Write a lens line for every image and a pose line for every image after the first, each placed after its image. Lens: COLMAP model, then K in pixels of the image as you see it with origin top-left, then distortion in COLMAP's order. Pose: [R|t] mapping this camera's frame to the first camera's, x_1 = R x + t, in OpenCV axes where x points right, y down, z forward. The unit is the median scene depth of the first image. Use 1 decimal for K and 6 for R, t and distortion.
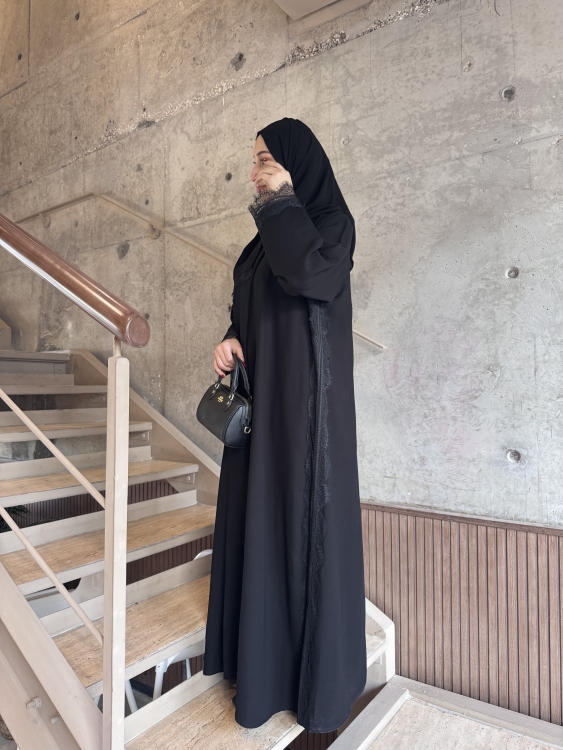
lens RADIAL K [[529.3, 0, 302.2], [0, 529.3, 351.3], [0, 0, 1]] dist [-0.000212, -0.012489]
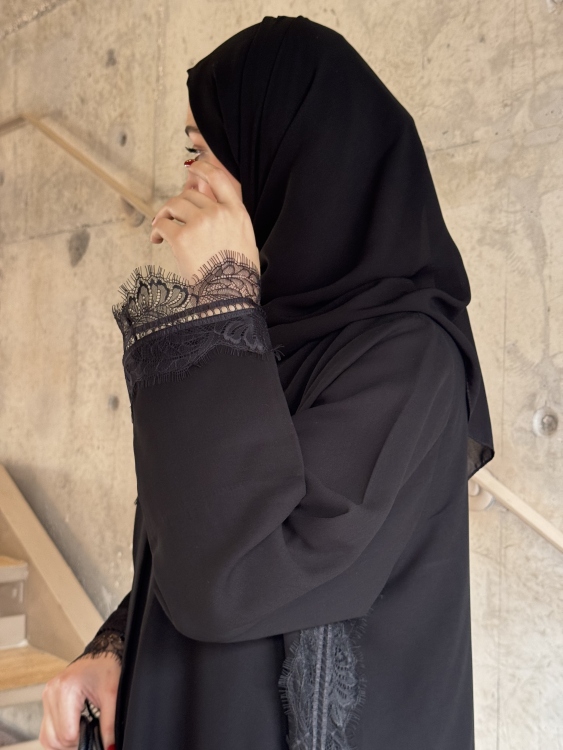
lens RADIAL K [[1041.8, 0, 288.5], [0, 1041.8, 373.2], [0, 0, 1]] dist [0.065995, 0.000000]
pose [[0.962094, 0.026783, -0.271401, 0.079385], [-0.015105, 0.998872, 0.045026, -0.126920], [0.272301, -0.039220, 0.961412, 0.189316]]
